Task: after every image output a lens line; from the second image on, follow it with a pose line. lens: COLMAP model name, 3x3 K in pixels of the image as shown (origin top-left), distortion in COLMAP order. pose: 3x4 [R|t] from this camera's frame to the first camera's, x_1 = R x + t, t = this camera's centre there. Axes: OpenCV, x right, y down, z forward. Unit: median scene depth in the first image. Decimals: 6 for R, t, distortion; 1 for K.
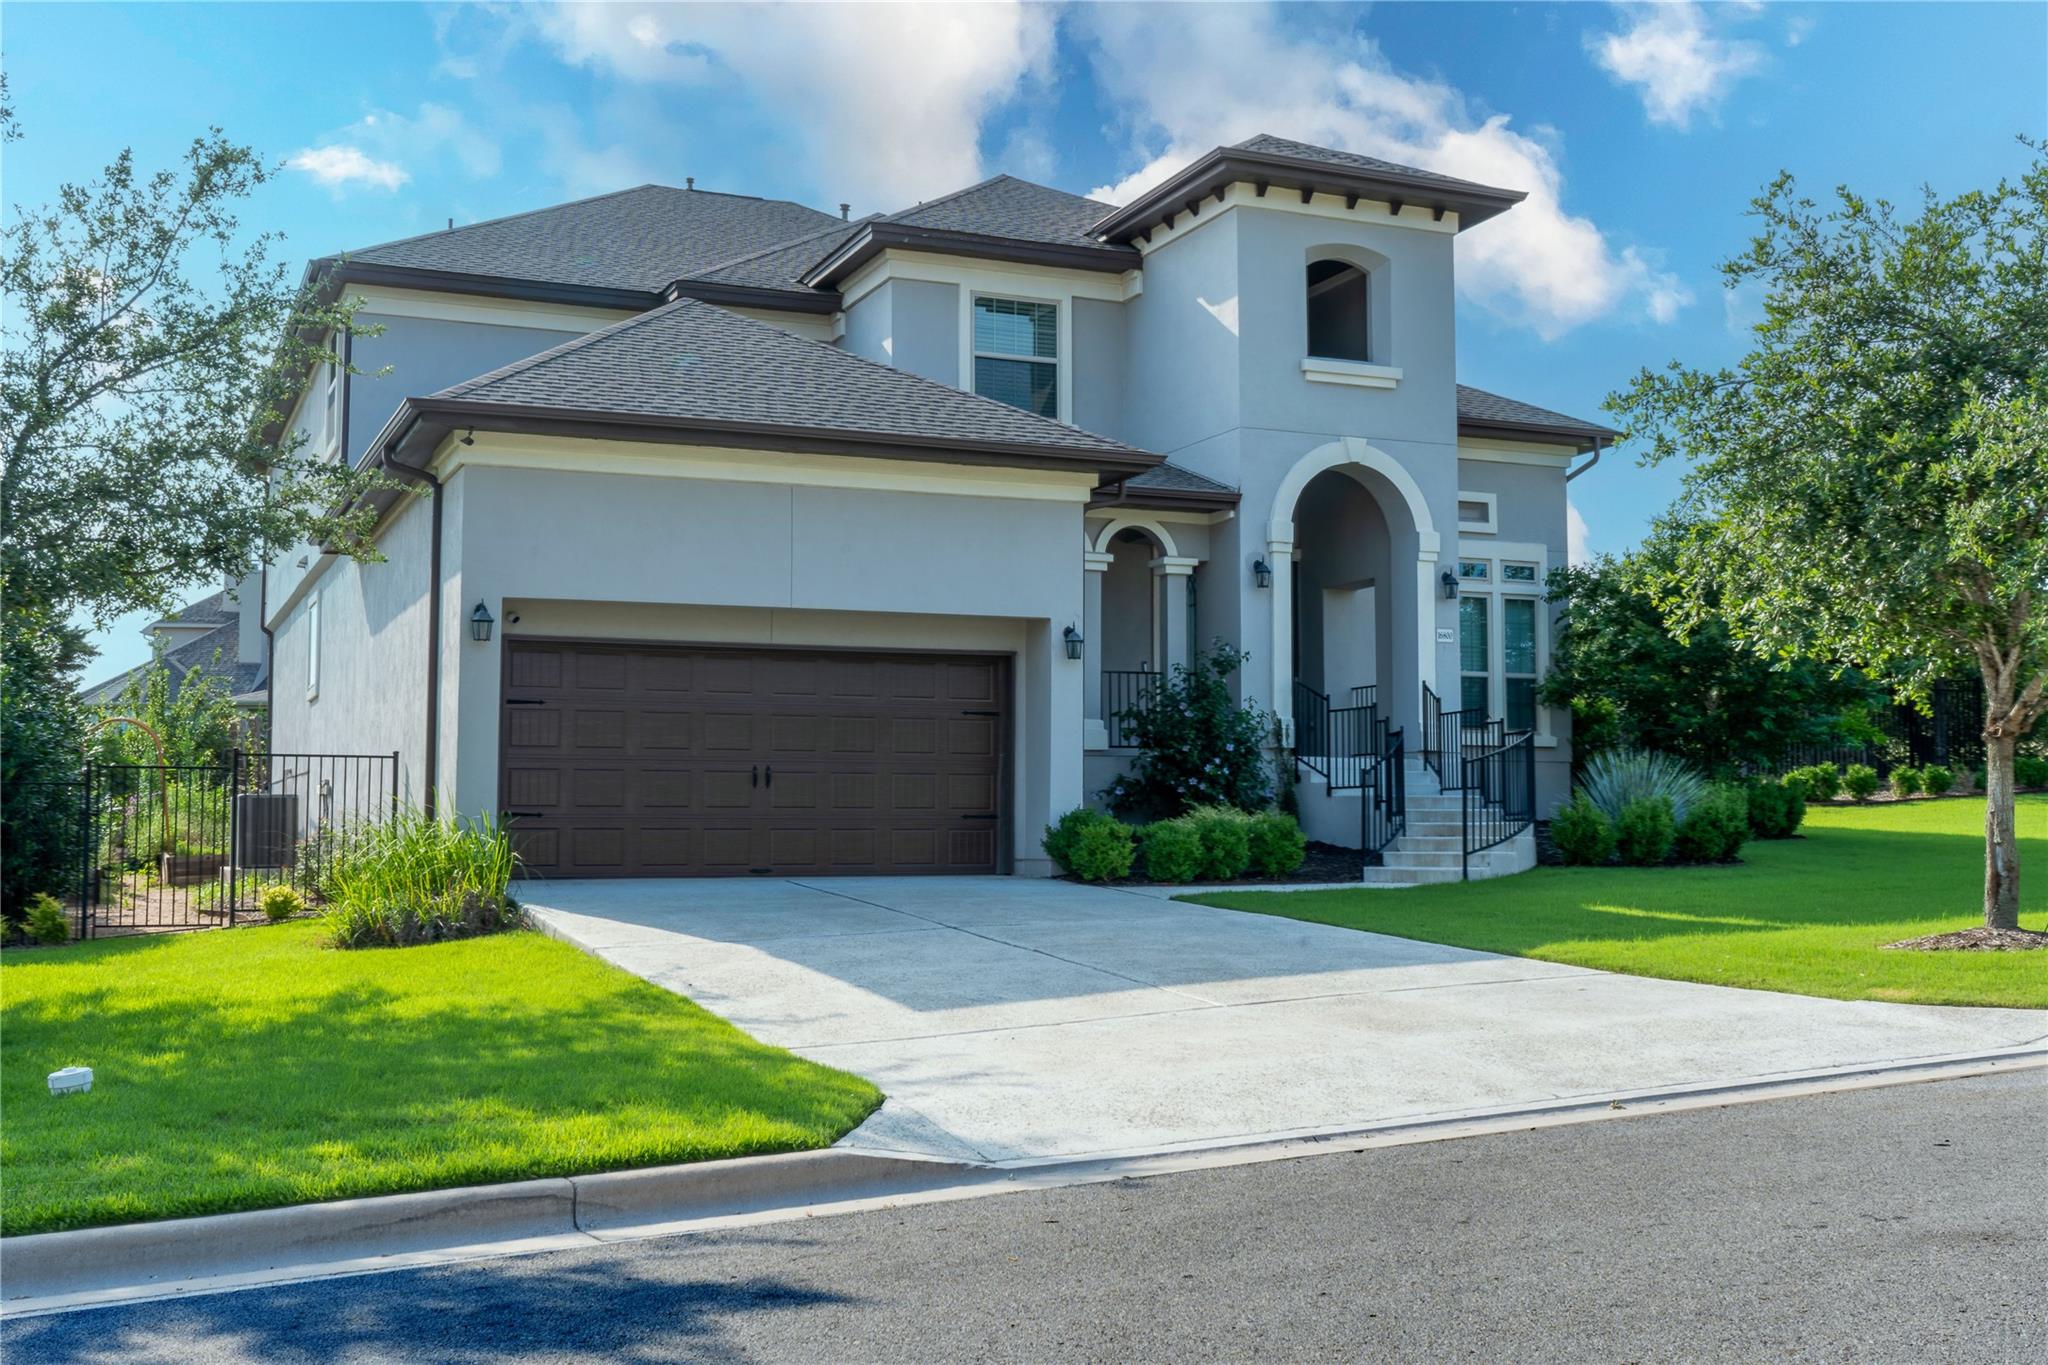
lens RADIAL K [[1892.5, 0, 1024.0], [0, 1892.5, 682.5], [0, 0, 1]] dist [0.000055, -0.011599]
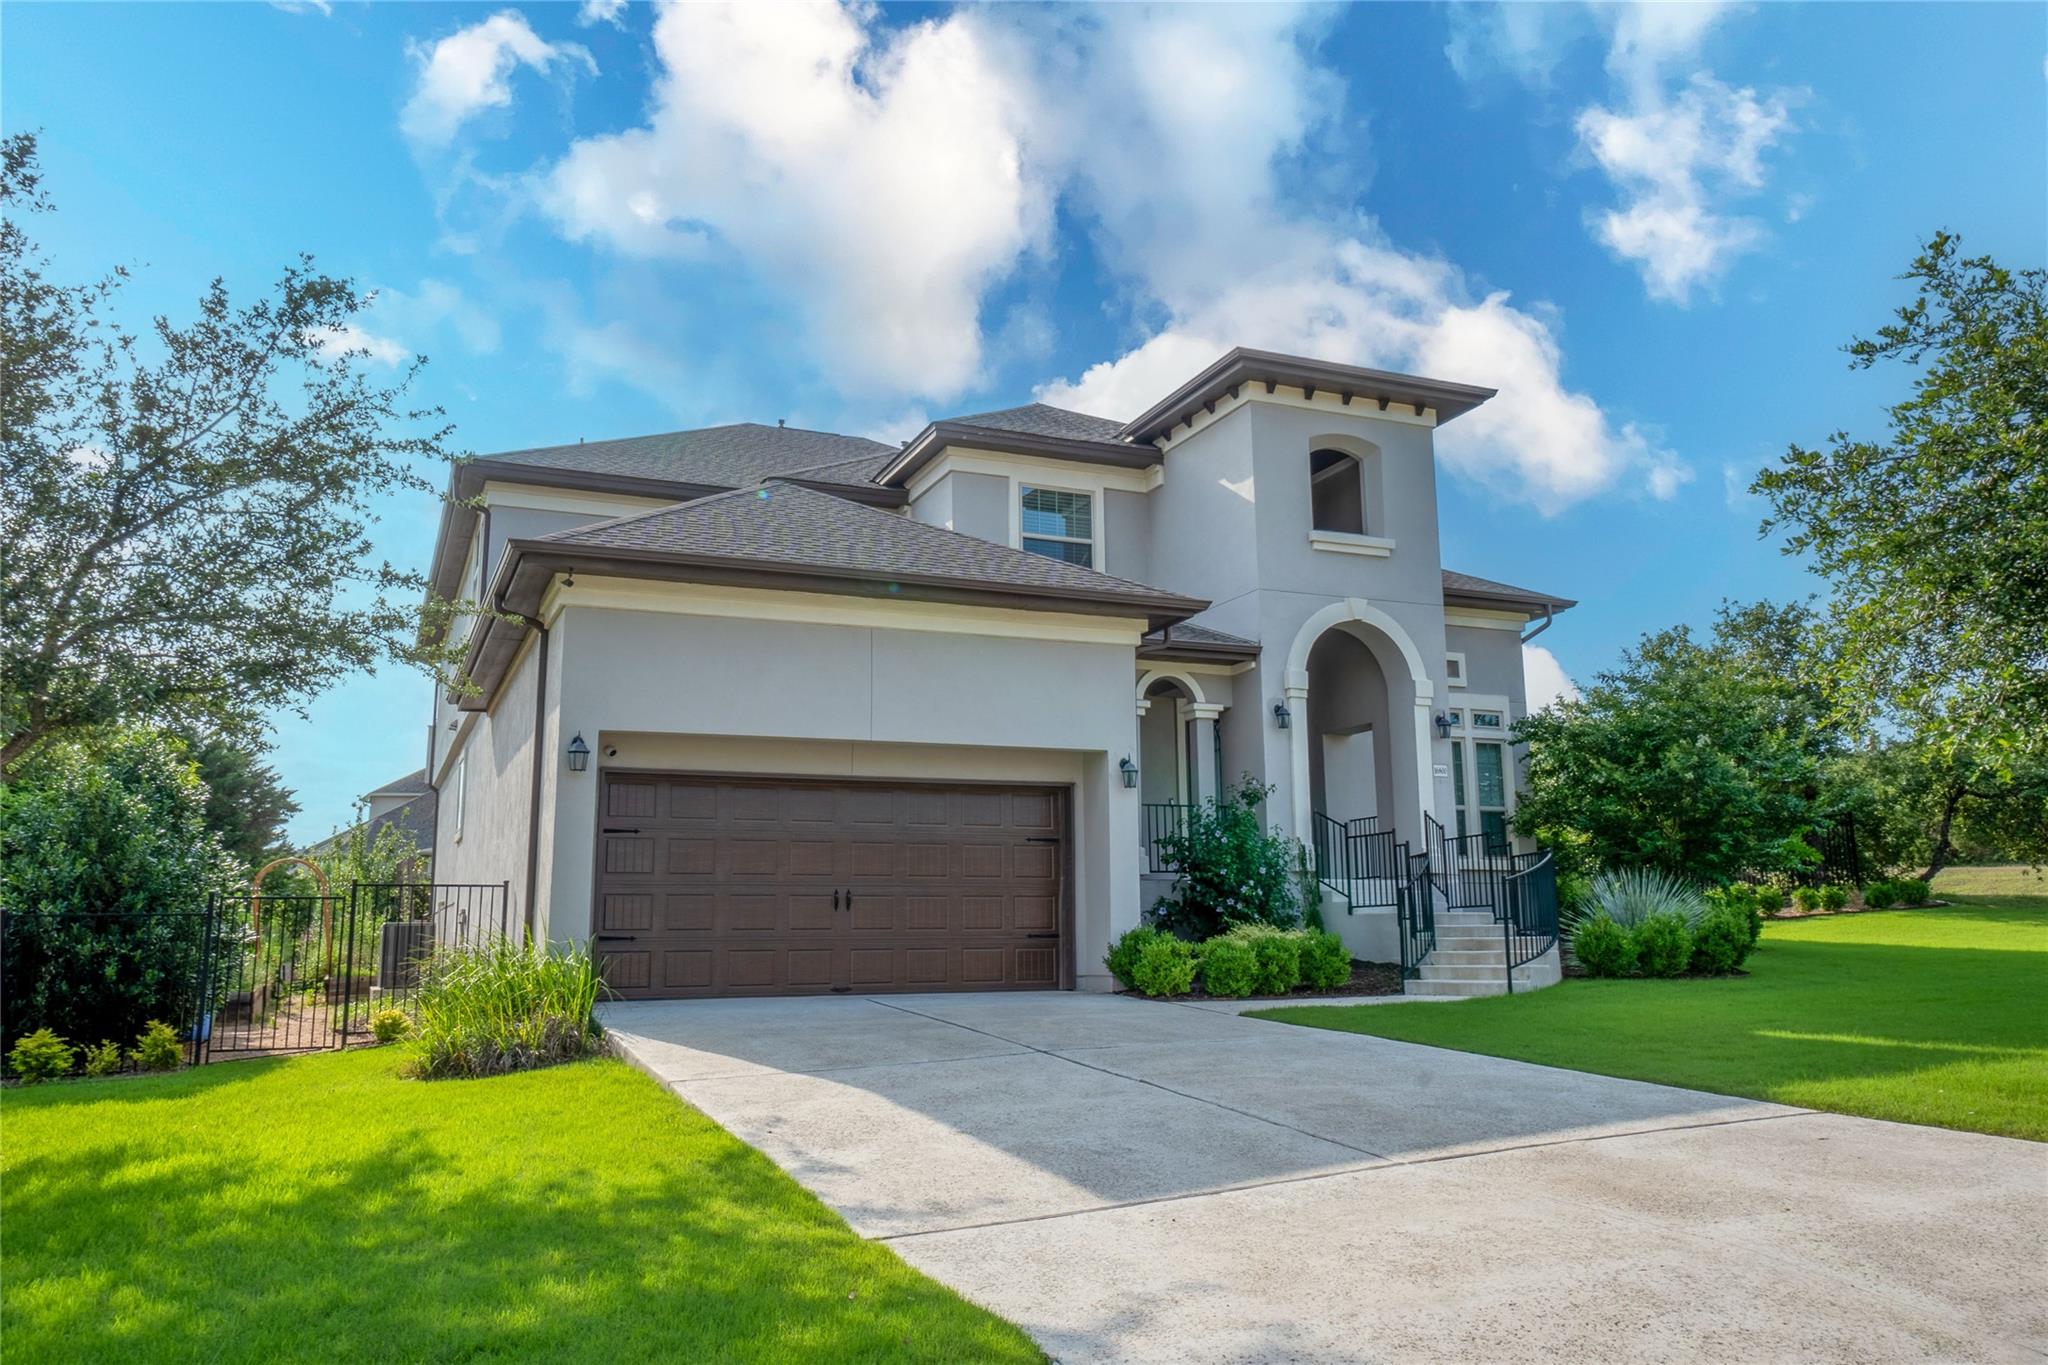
lens RADIAL K [[1484.2, 0, 1024.0], [0, 1484.2, 682.5], [0, 0, 1]] dist [0.024569, 0.000445]
pose [[0.999871, -0.011250, -0.011461, -0.019659], [0.010078, 0.995177, -0.097578, 0.008157], [0.012503, 0.097450, 0.995162, 0.120012]]
